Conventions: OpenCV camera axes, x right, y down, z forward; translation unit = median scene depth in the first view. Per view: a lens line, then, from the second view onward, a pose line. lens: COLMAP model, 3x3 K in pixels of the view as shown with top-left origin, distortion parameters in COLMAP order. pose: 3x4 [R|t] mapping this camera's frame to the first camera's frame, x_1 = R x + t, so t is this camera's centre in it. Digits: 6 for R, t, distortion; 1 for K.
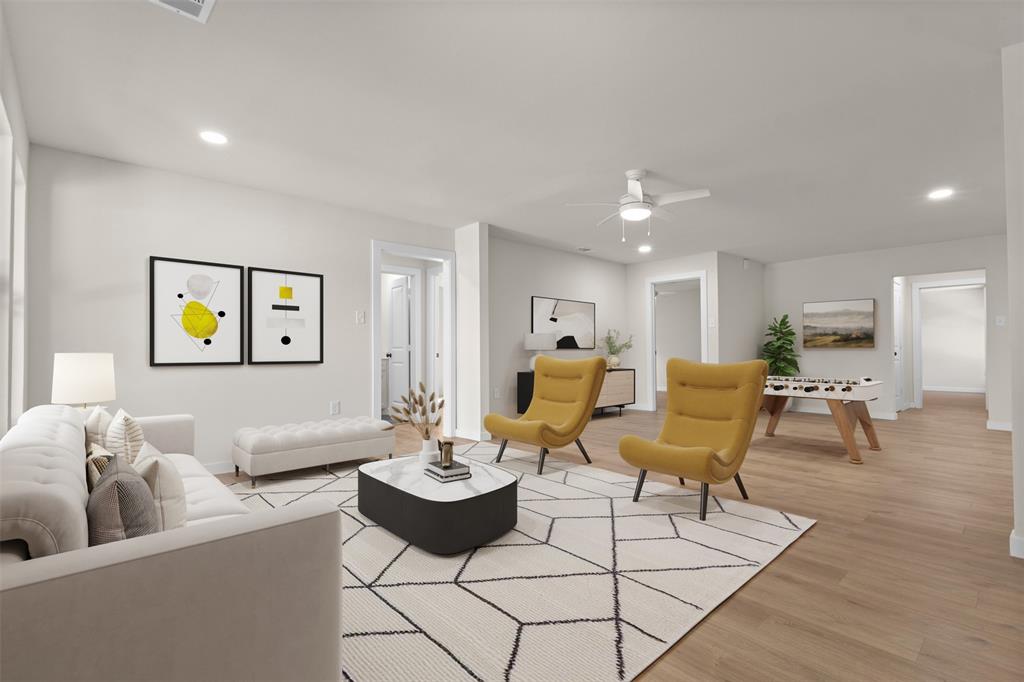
lens RADIAL K [[472.4, 0, 513.8], [0, 472.4, 342.9], [0, 0, 1]] dist [0.002795, 0.000073]
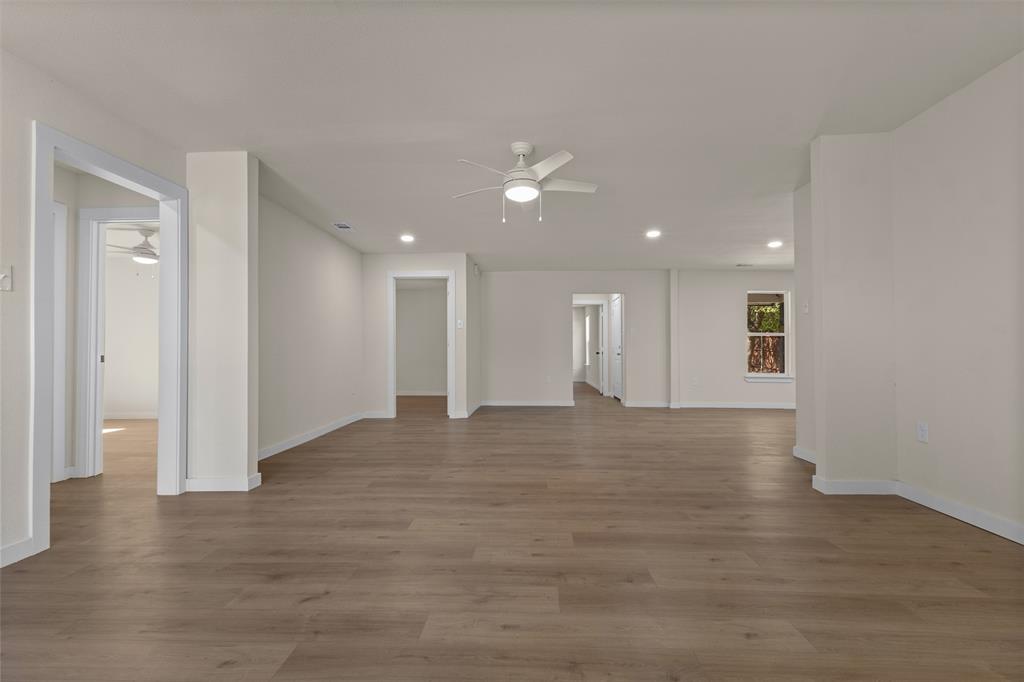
lens RADIAL K [[472.4, 0, 506.8], [0, 472.4, 347.1], [0, 0, 1]] dist [0.002795, 0.000073]
pose [[0.714984, 0.008649, 0.699088, -0.256233], [-0.010739, 0.999941, -0.001388, 0.008213], [-0.699059, -0.006515, 0.715035, 0.274482]]
